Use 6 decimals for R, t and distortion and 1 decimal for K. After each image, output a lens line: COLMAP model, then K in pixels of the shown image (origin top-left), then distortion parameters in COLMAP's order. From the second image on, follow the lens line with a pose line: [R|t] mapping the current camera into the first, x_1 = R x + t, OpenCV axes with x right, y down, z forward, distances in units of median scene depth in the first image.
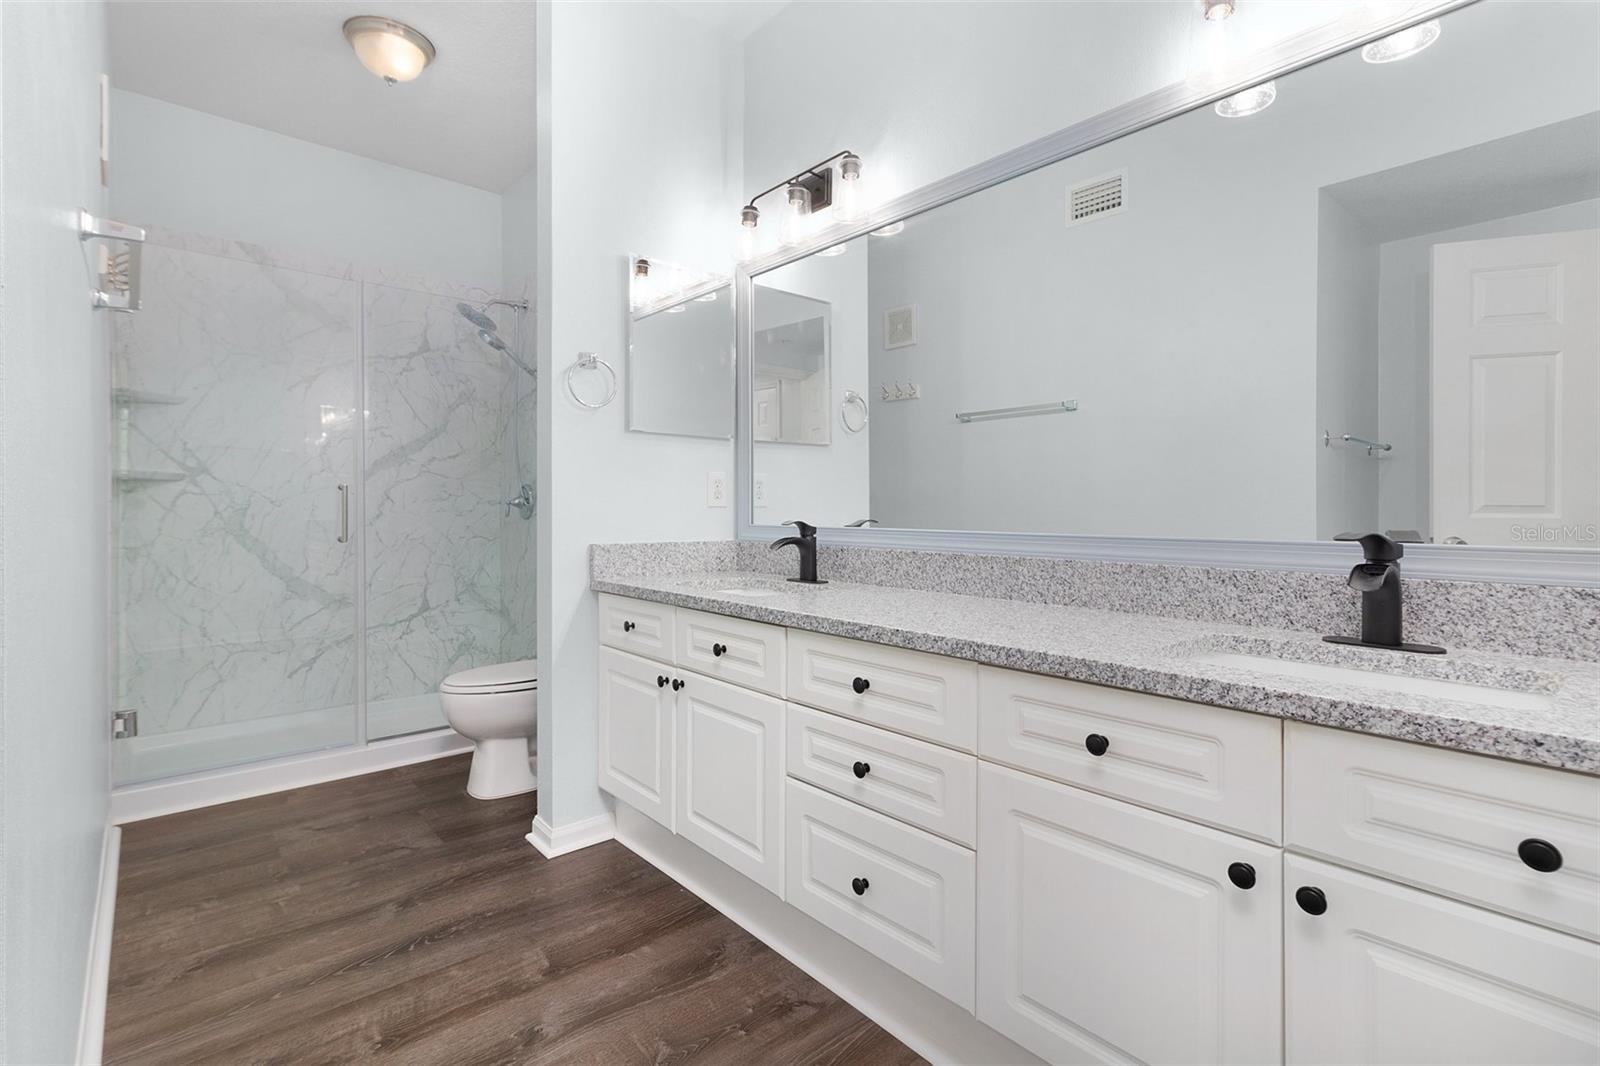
lens RADIAL K [[746.9, 0, 796.8], [0, 746.9, 517.6], [0, 0, 1]] dist [0.005773, -0.000567]
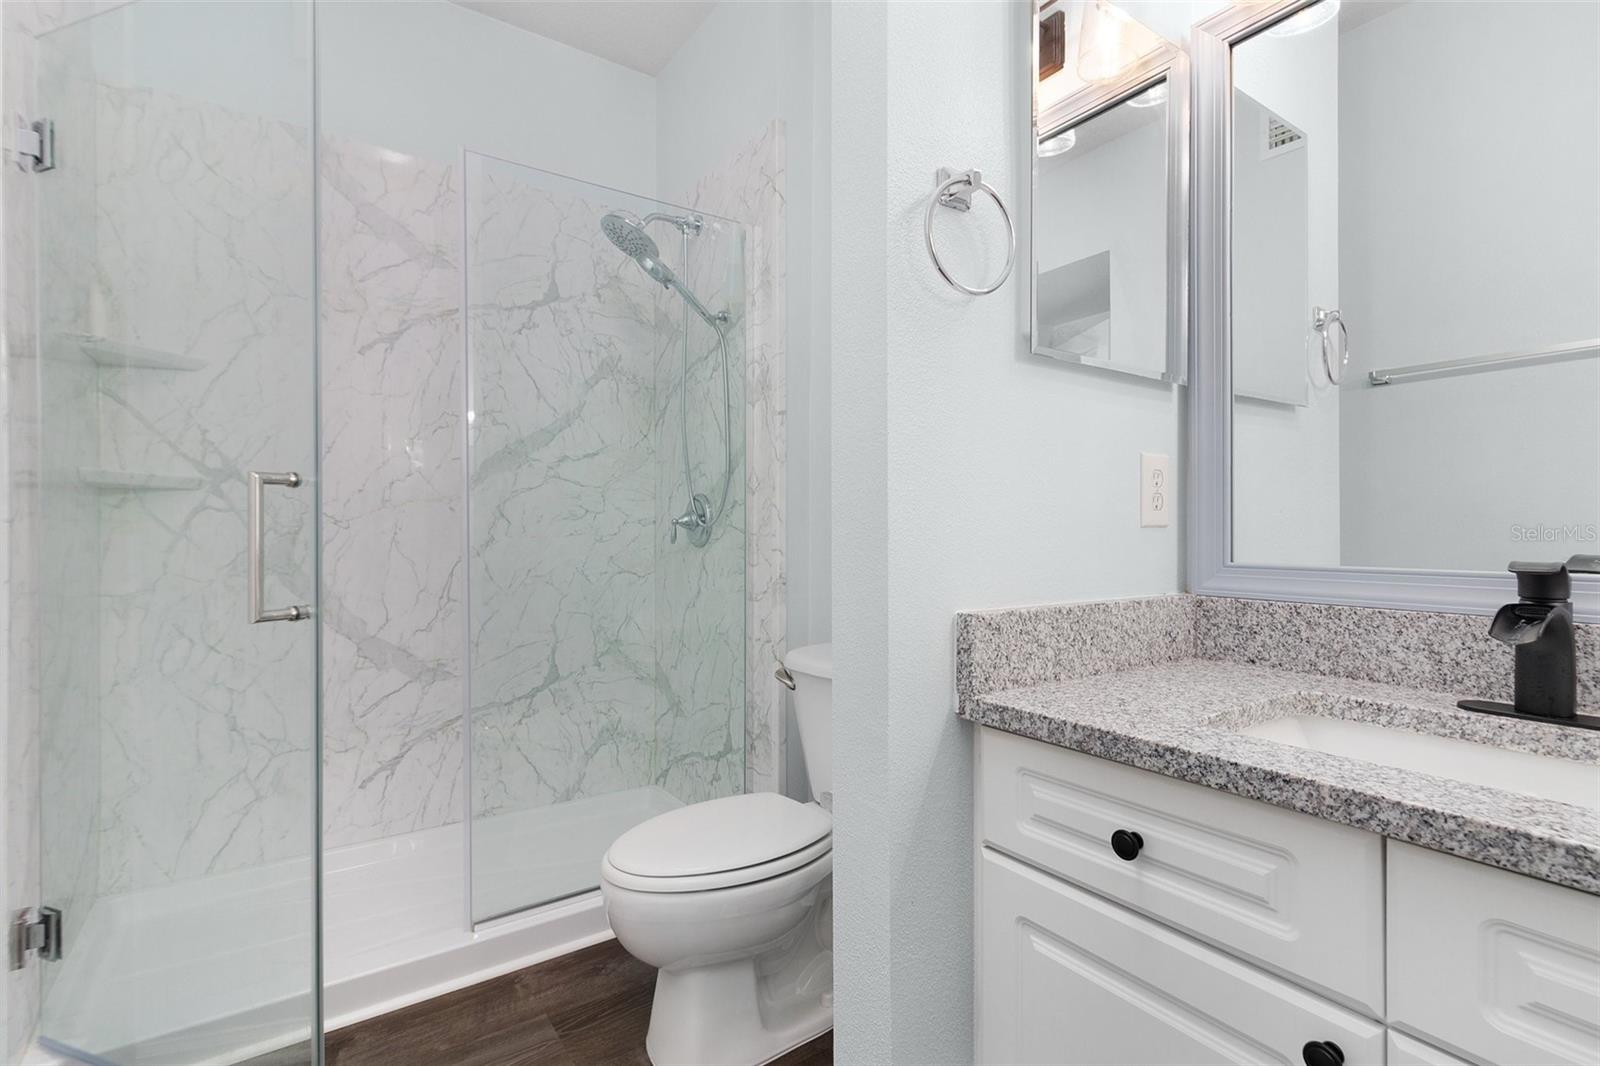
lens RADIAL K [[746.9, 0, 803.3], [0, 746.9, 533.4], [0, 0, 1]] dist [0.005773, -0.000567]
pose [[0.994509, -0.003533, -0.104591, -0.230492], [0.003027, 0.999983, -0.005000, -0.006480], [0.104607, 0.004656, 0.994503, 0.401804]]
